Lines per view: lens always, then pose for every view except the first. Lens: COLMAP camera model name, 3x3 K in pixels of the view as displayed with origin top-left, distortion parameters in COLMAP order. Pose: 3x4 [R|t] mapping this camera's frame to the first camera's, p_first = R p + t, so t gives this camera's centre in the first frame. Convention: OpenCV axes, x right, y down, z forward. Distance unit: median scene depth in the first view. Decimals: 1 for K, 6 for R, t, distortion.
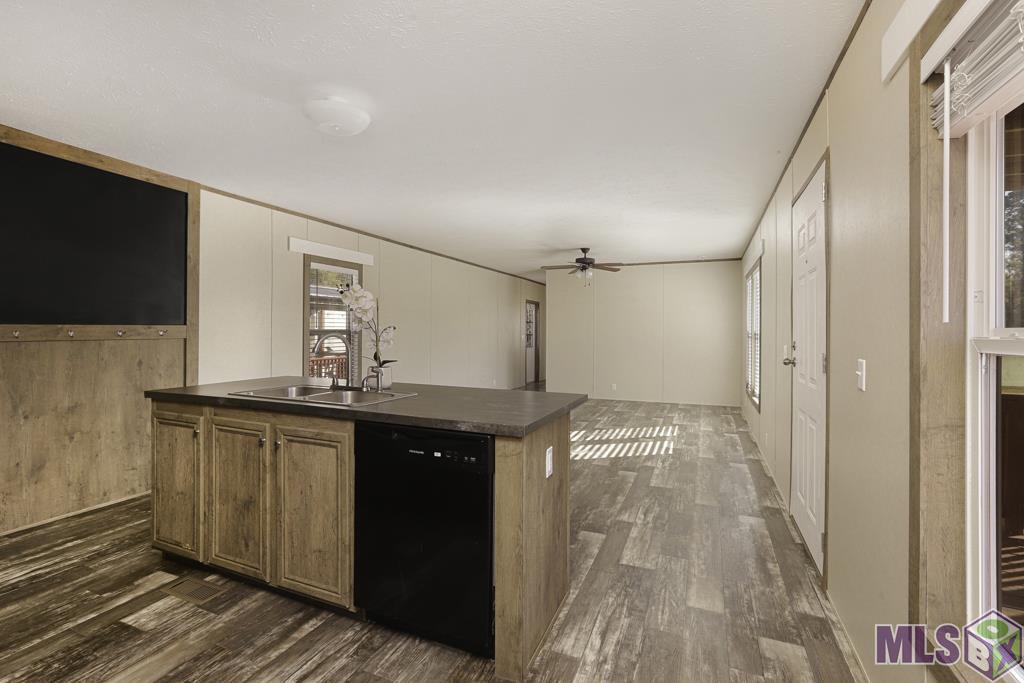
lens RADIAL K [[454.1, 0, 504.3], [0, 454.1, 335.0], [0, 0, 1]] dist [-0.000121, 0.000367]
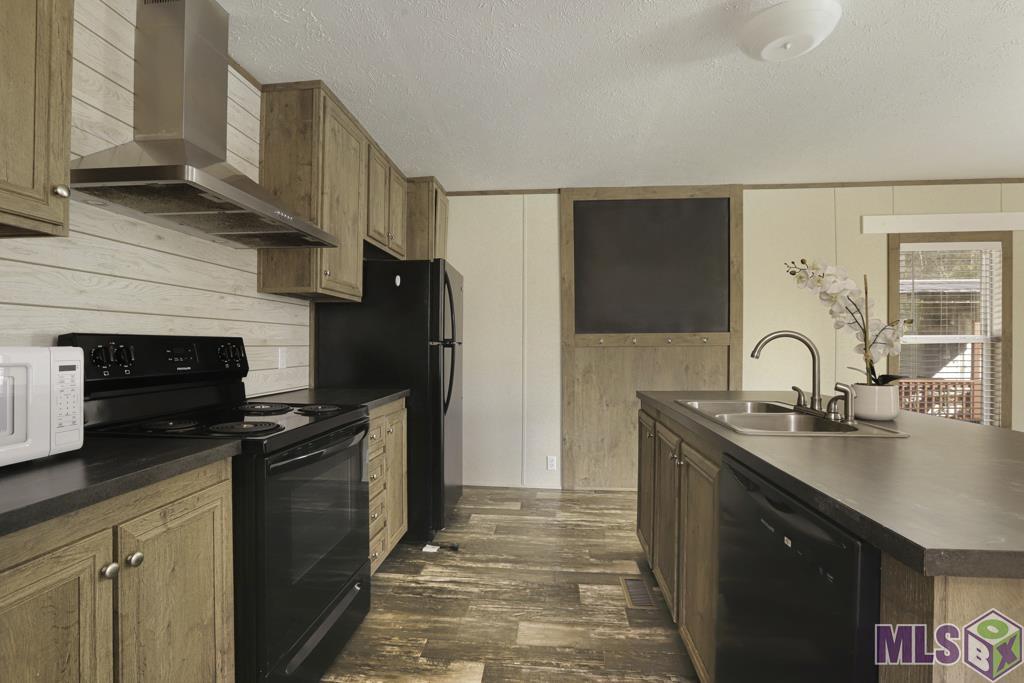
lens RADIAL K [[479.4, 0, 512.8], [0, 479.4, 344.3], [0, 0, 1]] dist [-0.029940, 0.000360]
pose [[0.310967, -0.007570, -0.950390, 0.194327], [-0.004973, 0.999942, -0.009592, 0.024763], [0.950408, 0.007710, 0.310911, 0.353530]]
